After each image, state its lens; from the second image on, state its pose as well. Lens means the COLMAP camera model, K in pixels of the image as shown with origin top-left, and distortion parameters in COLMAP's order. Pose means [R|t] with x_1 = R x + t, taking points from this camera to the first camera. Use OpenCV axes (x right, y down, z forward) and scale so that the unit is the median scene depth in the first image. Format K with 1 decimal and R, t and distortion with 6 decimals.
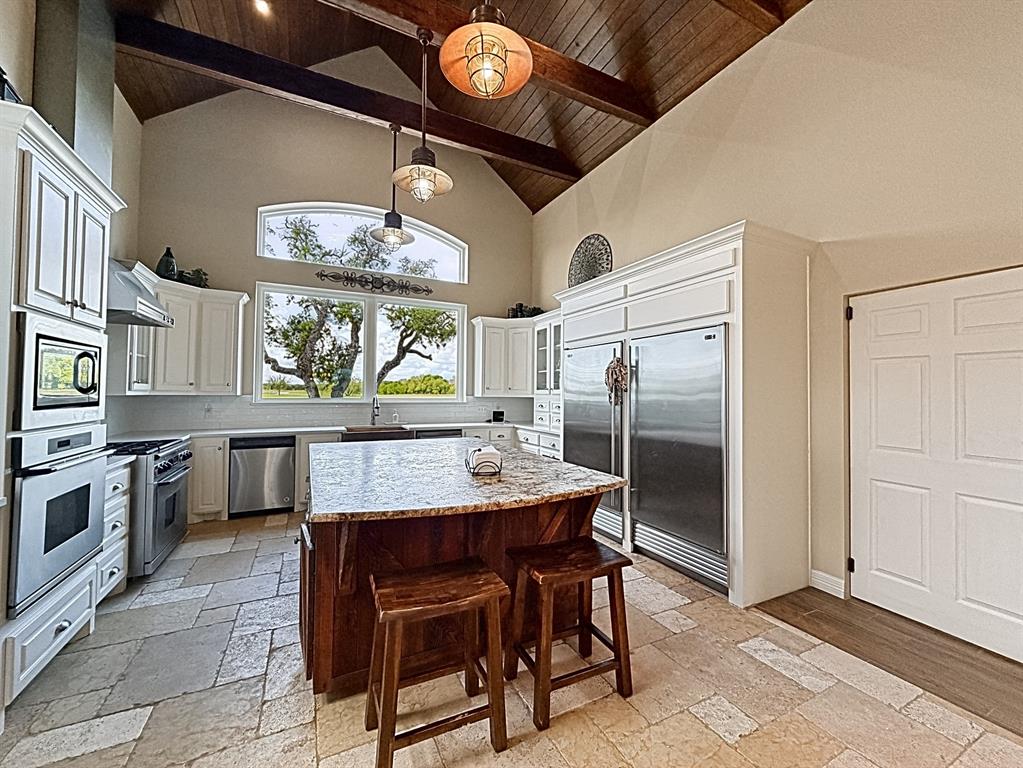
lens RADIAL K [[409.0, 0, 510.1], [0, 409.0, 382.8], [0, 0, 1]] dist [-0.000568, -0.000150]
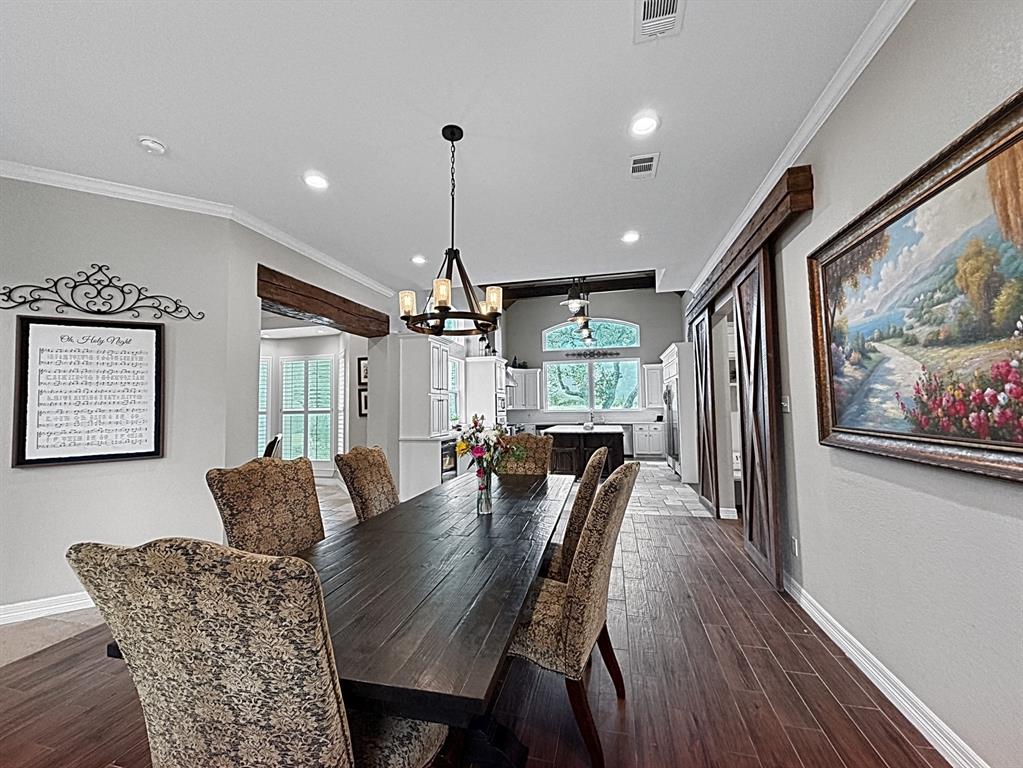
lens RADIAL K [[409.0, 0, 509.6], [0, 409.0, 388.2], [0, 0, 1]] dist [-0.000568, -0.000150]
pose [[0.759116, -0.053912, -0.648720, 0.790317], [0.041358, 0.998546, -0.034588, -0.017406], [0.649641, -0.000574, 0.760241, -0.970067]]
